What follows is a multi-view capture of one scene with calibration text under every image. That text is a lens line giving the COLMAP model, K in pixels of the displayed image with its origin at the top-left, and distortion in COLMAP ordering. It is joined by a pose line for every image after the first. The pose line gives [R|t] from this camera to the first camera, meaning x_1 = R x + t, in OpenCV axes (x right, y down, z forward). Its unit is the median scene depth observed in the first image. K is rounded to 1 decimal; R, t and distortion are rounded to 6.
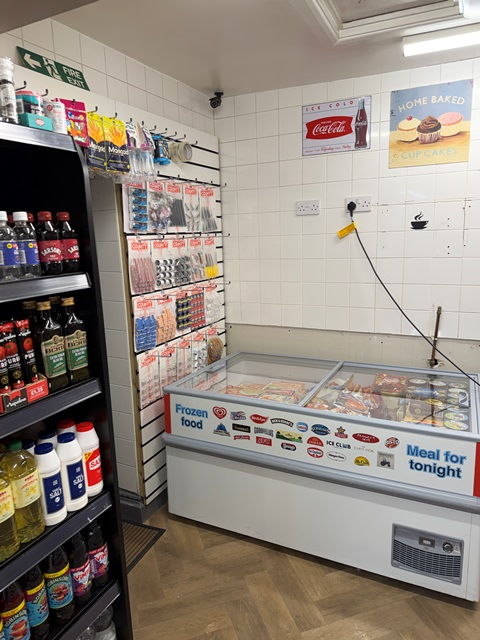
lens RADIAL K [[443.2, 0, 239.8], [0, 443.2, 316.1], [0, 0, 1]] dist [0.074926, -0.100808]
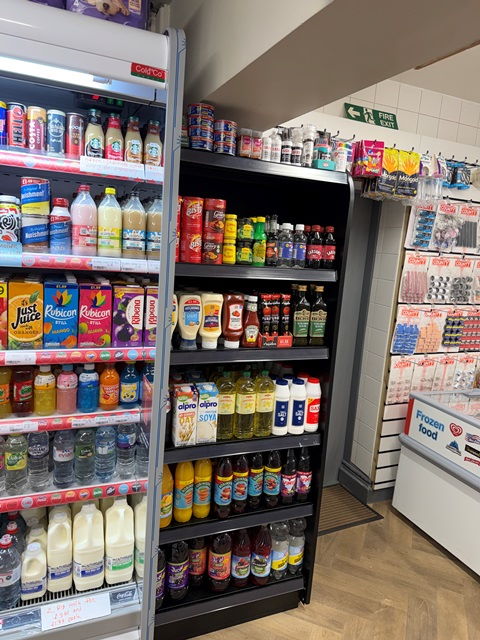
lens RADIAL K [[443.2, 0, 239.8], [0, 443.2, 316.1], [0, 0, 1]] dist [0.074926, -0.100808]
pose [[0.749702, 0.195291, -0.632304, 0.211800], [-0.216730, 0.975229, 0.044235, 0.028160], [0.625280, 0.103877, 0.773457, -0.152636]]
